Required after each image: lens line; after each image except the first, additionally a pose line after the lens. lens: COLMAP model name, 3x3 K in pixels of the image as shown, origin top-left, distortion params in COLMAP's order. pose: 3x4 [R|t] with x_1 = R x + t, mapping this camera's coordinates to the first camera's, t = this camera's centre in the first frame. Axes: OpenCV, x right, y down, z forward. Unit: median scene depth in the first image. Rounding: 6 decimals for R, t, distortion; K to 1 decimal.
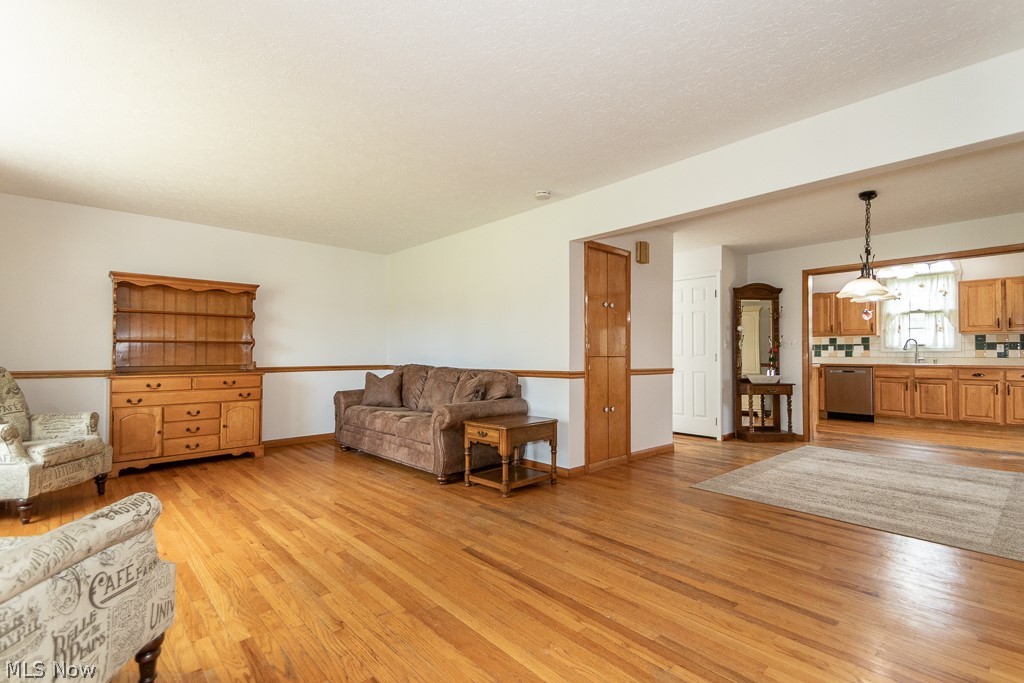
lens RADIAL K [[468.4, 0, 507.5], [0, 468.4, 347.2], [0, 0, 1]] dist [0.068620, -0.022860]
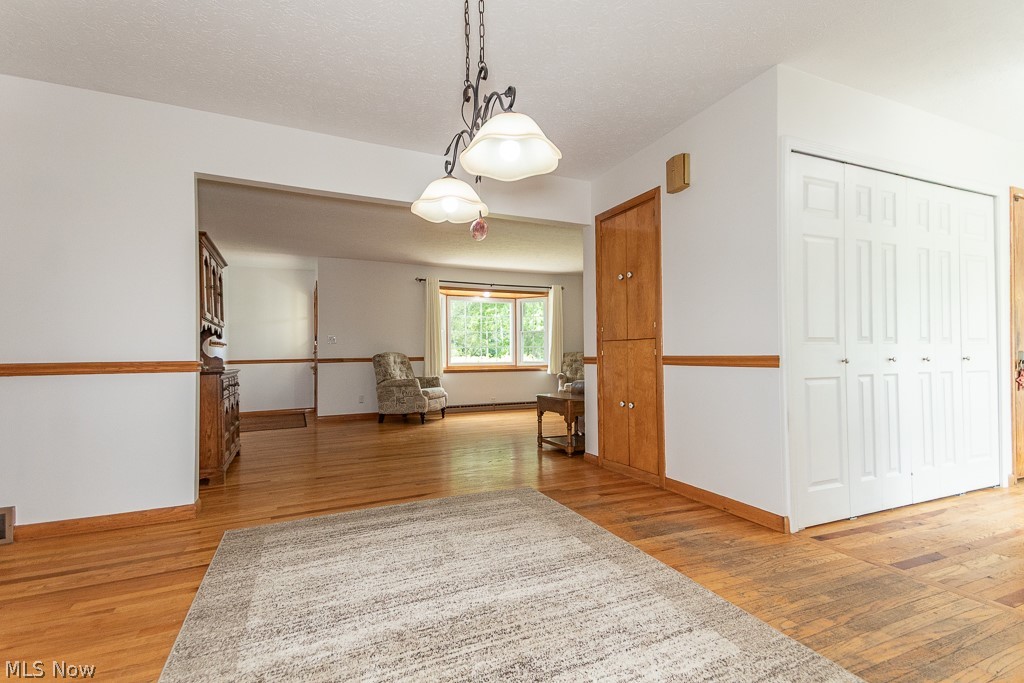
lens RADIAL K [[468.4, 0, 513.7], [0, 468.4, 346.1], [0, 0, 1]] dist [0.068620, -0.022860]
pose [[-0.303237, -0.016062, -0.952780, 0.964736], [0.029735, 0.999212, -0.026308, 0.042929], [0.952451, -0.036308, -0.302520, 0.977061]]
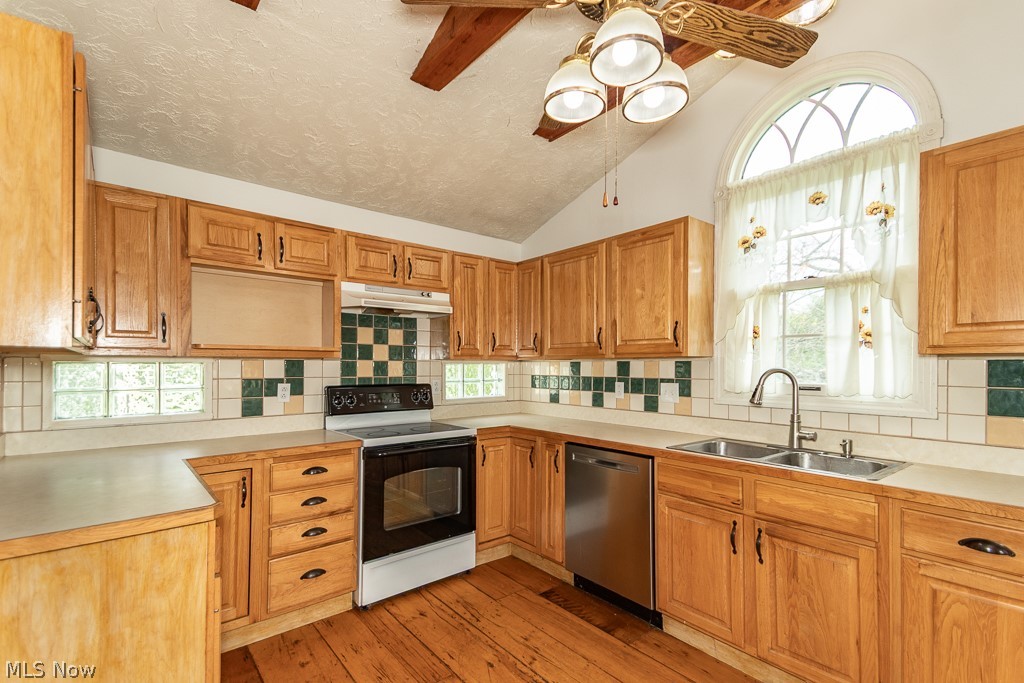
lens RADIAL K [[468.4, 0, 504.7], [0, 468.4, 366.5], [0, 0, 1]] dist [0.068620, -0.022860]
pose [[0.998445, -0.000058, -0.055740, 1.050541], [0.001127, 0.999816, 0.019146, -0.039252], [0.055729, -0.019179, 0.998262, 1.065090]]
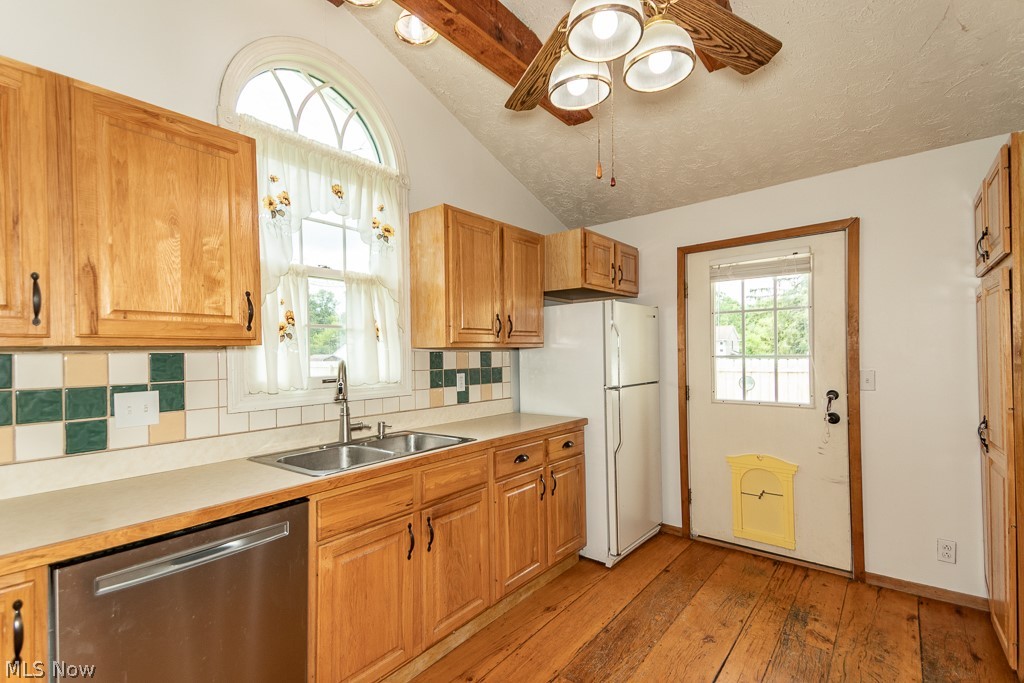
lens RADIAL K [[468.4, 0, 510.9], [0, 468.4, 359.5], [0, 0, 1]] dist [0.068620, -0.022860]
pose [[-0.144510, -0.009218, 0.989460, 0.835026], [0.002021, 0.999952, 0.009611, -0.032609], [-0.989501, 0.003388, -0.144484, 1.468136]]
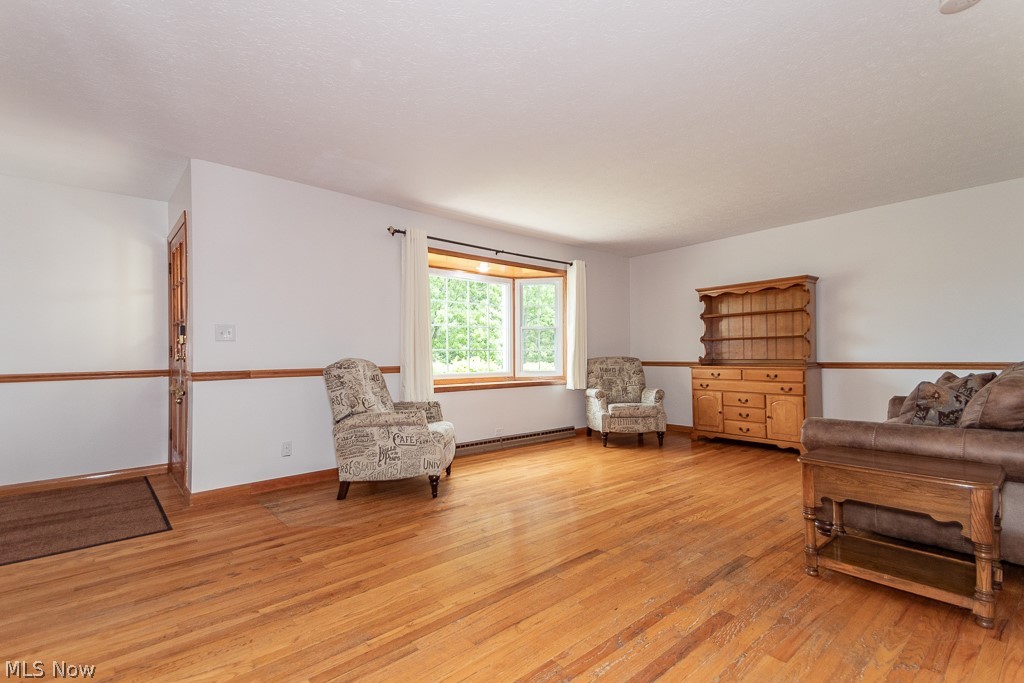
lens RADIAL K [[468.4, 0, 510.8], [0, 468.4, 350.7], [0, 0, 1]] dist [0.068620, -0.022860]
pose [[-0.022981, -0.010289, -0.999683, 0.463181], [0.027125, 0.999572, -0.010912, 0.015293], [0.999368, -0.027368, -0.022692, 0.452547]]
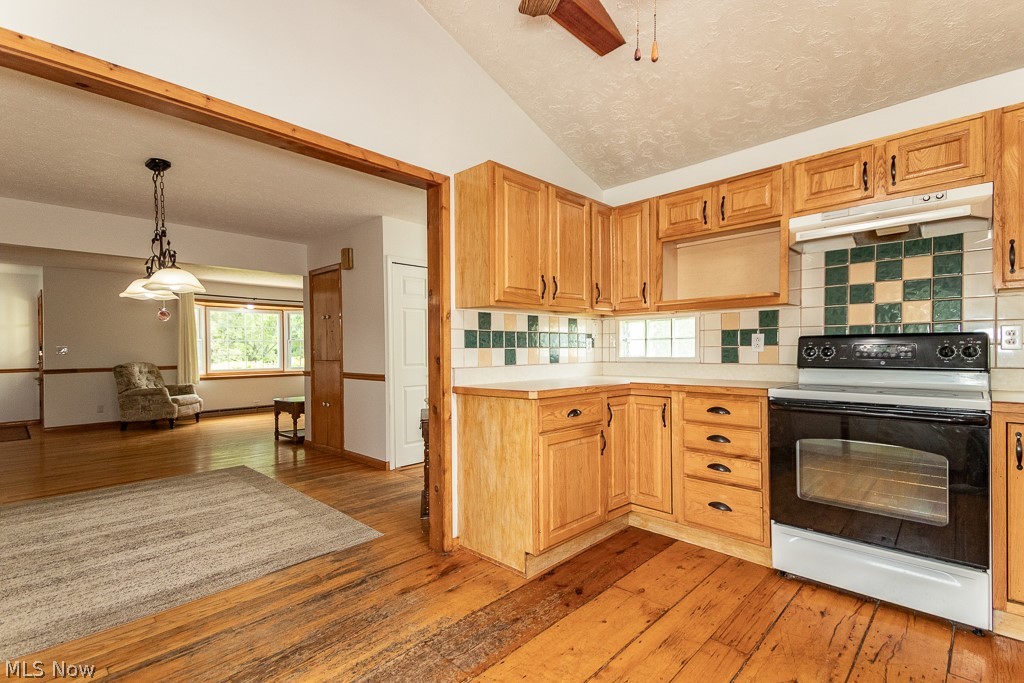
lens RADIAL K [[468.4, 0, 514.1], [0, 468.4, 353.5], [0, 0, 1]] dist [0.068620, -0.022860]
pose [[0.067774, 0.008801, -0.997662, 1.336094], [0.029969, 0.999492, 0.010853, 0.002828], [0.997250, -0.030634, 0.067476, 1.287301]]
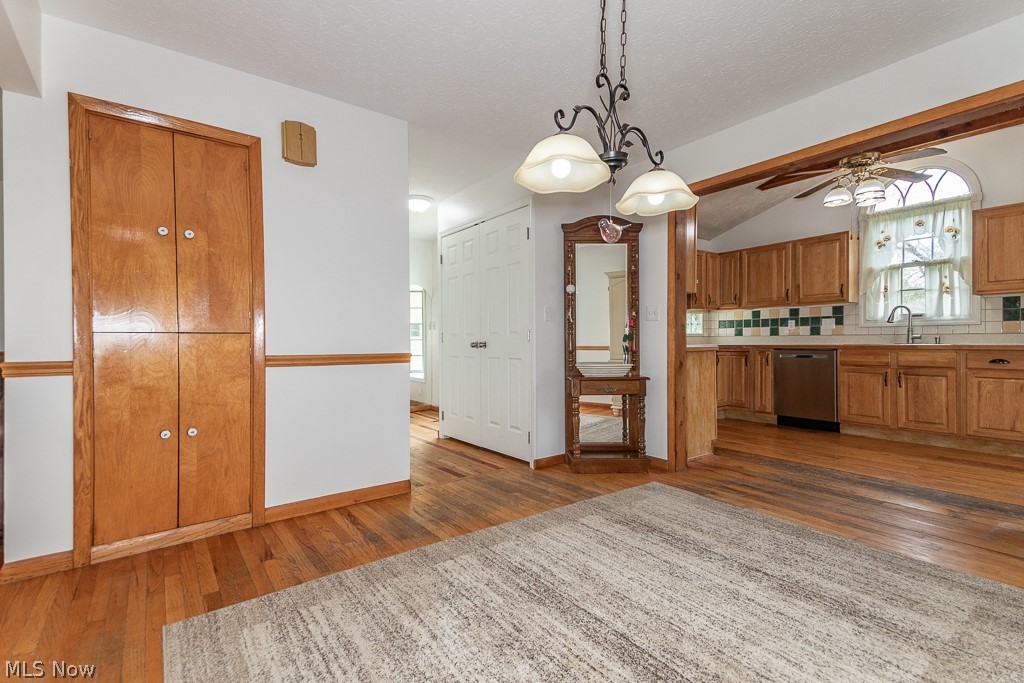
lens RADIAL K [[468.4, 0, 505.5], [0, 468.4, 341.1], [0, 0, 1]] dist [0.068620, -0.022860]
pose [[0.994533, -0.007562, -0.104153, 0.581047], [0.009365, 0.999814, 0.016832, 0.022168], [0.104006, -0.017715, 0.994419, 0.464708]]
